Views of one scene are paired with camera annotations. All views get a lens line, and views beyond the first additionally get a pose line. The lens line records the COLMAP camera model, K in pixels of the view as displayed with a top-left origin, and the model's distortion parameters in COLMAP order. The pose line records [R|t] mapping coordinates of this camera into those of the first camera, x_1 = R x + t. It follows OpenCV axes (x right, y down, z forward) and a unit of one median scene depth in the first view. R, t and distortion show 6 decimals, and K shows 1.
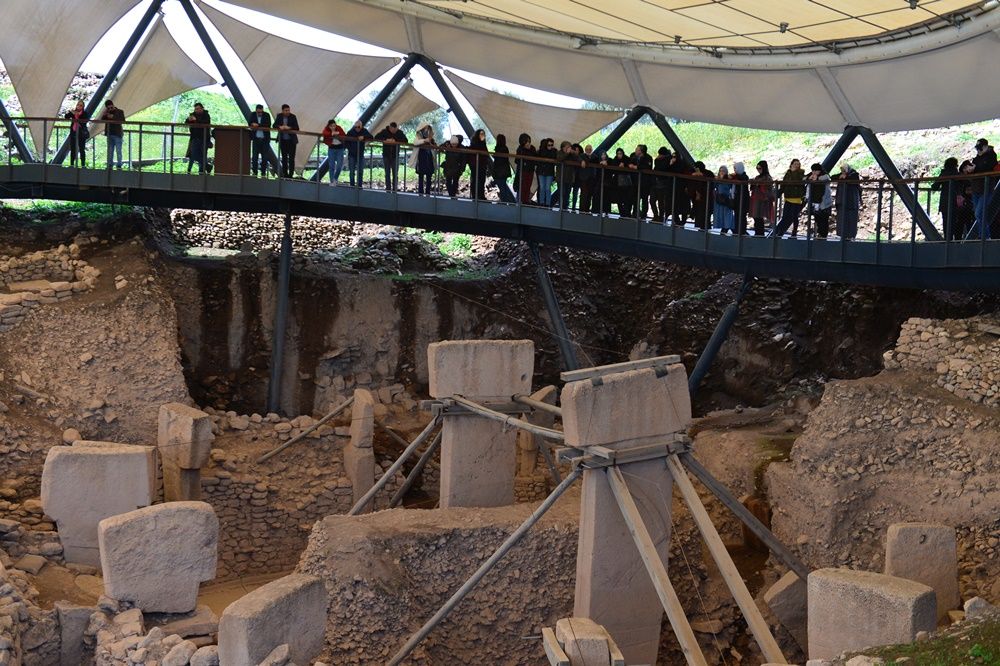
lens RADIAL K [[1271.6, 0, 500.0], [0, 1271.6, 333.0], [0, 0, 1]] dist [0.000261, 0.037087]
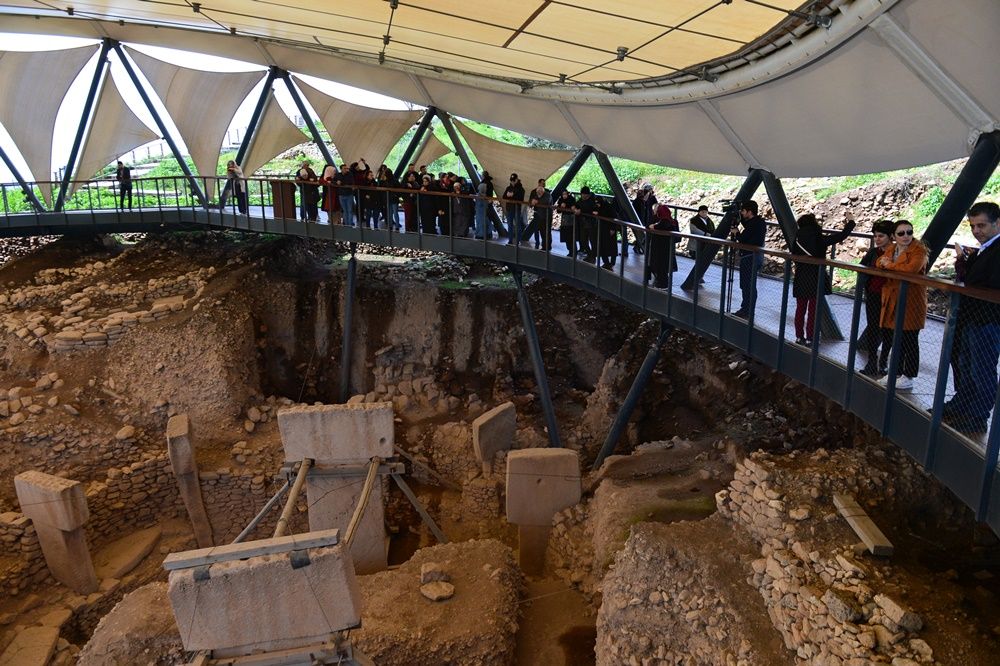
lens RADIAL K [[665.8, 0, 500.0], [0, 665.8, 333.0], [0, 0, 1]] dist [-0.008915, -0.002759]
pose [[0.935911, 0.039783, -0.349984, 0.239298], [0.007133, 0.991257, 0.131751, -0.098982], [0.352165, -0.125804, 0.927444, 0.455717]]
